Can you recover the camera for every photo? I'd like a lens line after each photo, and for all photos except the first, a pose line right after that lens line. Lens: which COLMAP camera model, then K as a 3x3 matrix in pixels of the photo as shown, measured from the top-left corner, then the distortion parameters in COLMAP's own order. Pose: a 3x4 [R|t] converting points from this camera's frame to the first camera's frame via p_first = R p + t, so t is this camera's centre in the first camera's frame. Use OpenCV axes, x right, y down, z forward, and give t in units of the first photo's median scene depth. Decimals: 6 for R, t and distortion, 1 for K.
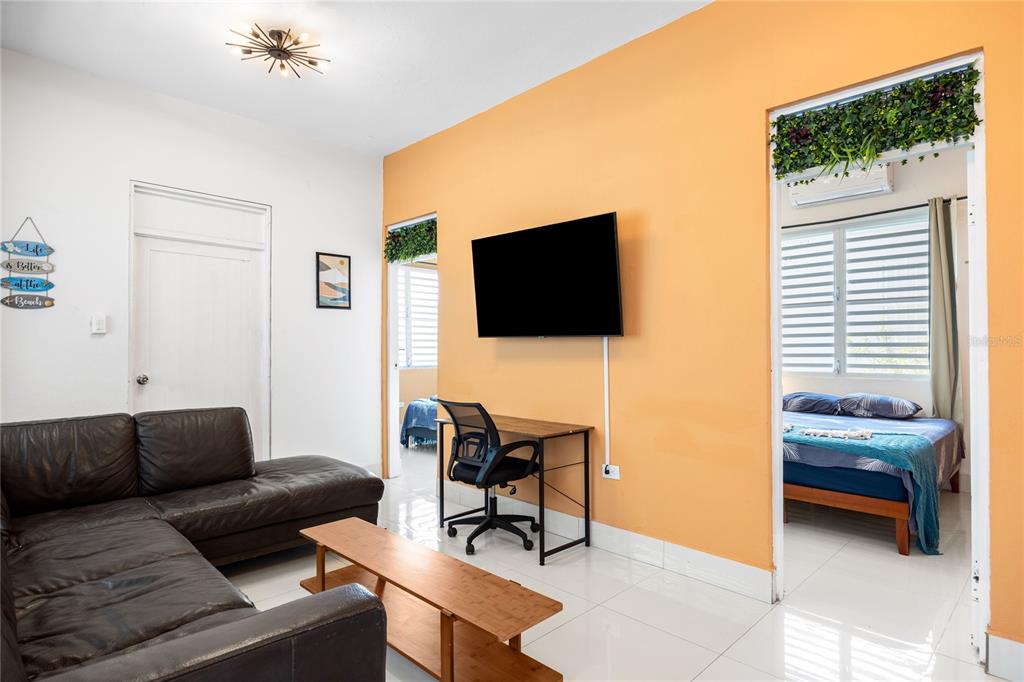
lens RADIAL K [[536.1, 0, 487.3], [0, 536.1, 338.8], [0, 0, 1]] dist [-0.001162, -0.000799]
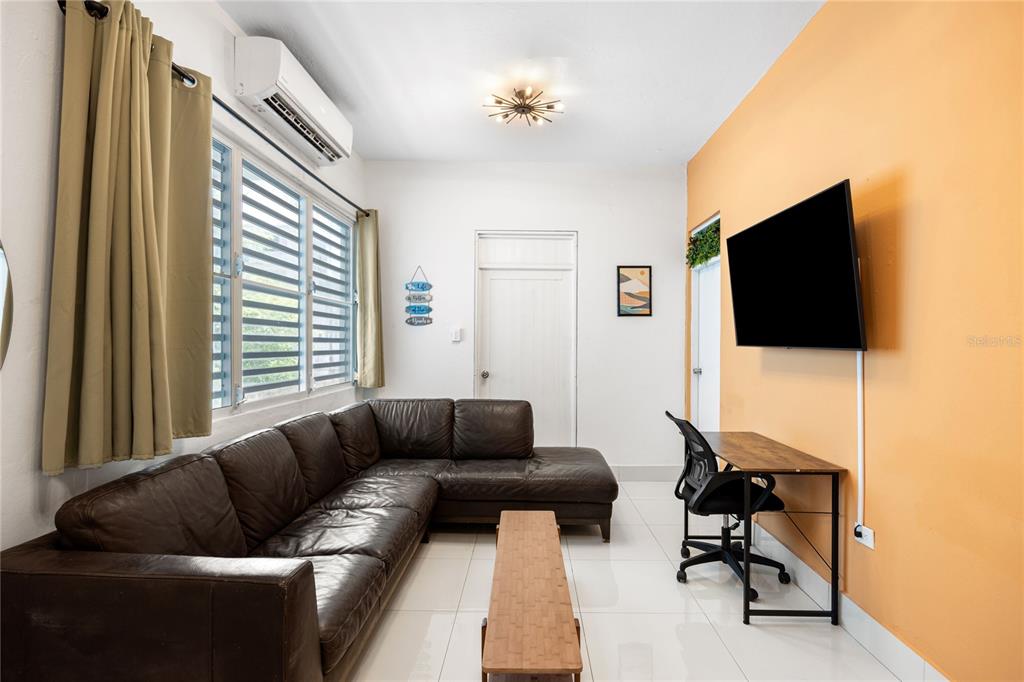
lens RADIAL K [[481.0, 0, 512.0], [0, 481.0, 341.0], [0, 0, 1]] dist [-0.001011, -0.000238]
pose [[0.725877, 0.002237, -0.687821, 0.293359], [0.004474, 0.999958, 0.007975, -0.021177], [0.687810, -0.008866, 0.725837, 0.174926]]
